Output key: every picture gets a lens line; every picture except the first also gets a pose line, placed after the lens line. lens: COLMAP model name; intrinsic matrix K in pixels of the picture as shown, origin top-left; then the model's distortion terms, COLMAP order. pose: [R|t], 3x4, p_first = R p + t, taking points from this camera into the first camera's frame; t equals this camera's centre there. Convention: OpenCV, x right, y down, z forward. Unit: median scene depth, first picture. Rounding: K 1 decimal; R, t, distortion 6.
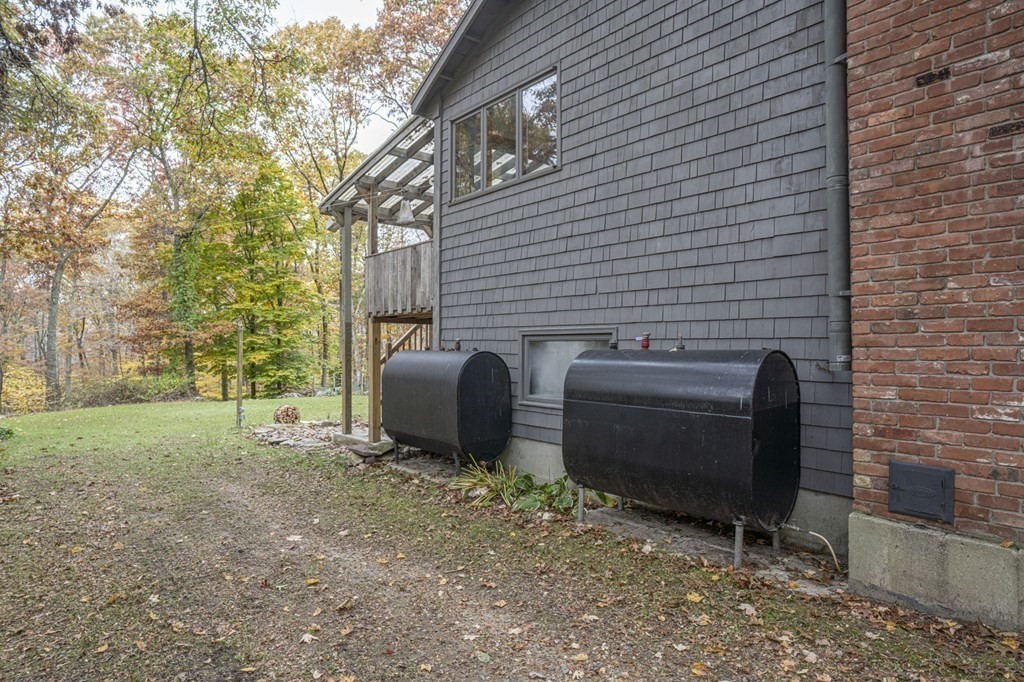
lens RADIAL K [[570.0, 0, 512.0], [0, 570.0, 341.0], [0, 0, 1]] dist [-0.054323, 0.040093]
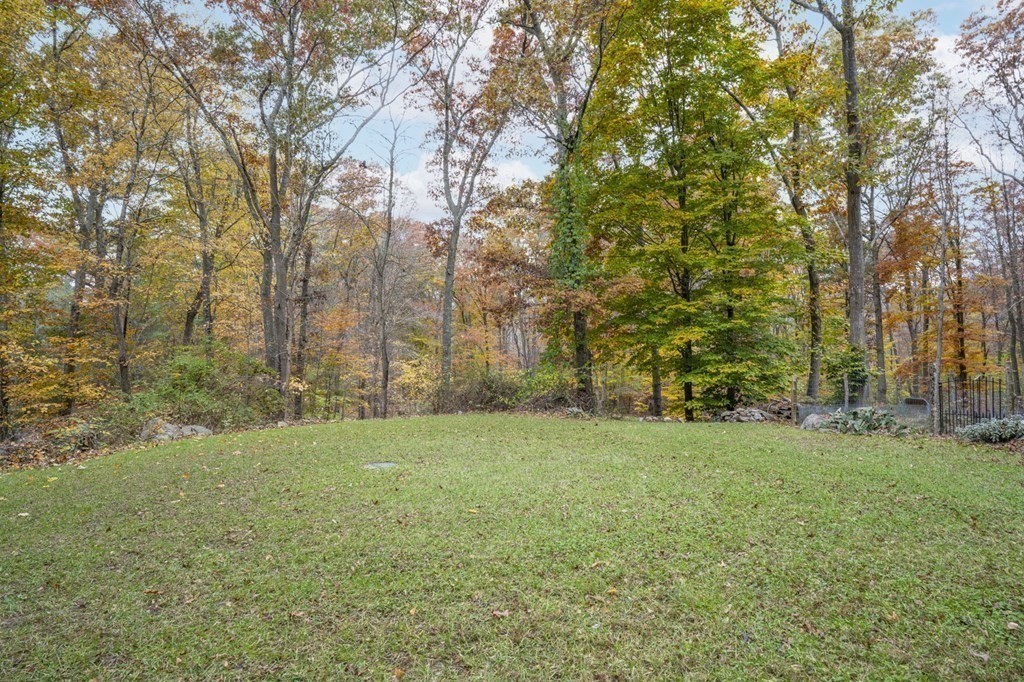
lens RADIAL K [[570.0, 0, 512.0], [0, 570.0, 341.0], [0, 0, 1]] dist [-0.054323, 0.040093]
pose [[0.699218, -0.011898, -0.714810, -0.180321], [0.013654, 0.999901, -0.003288, 0.031116], [0.714778, -0.007461, 0.699311, 0.502449]]
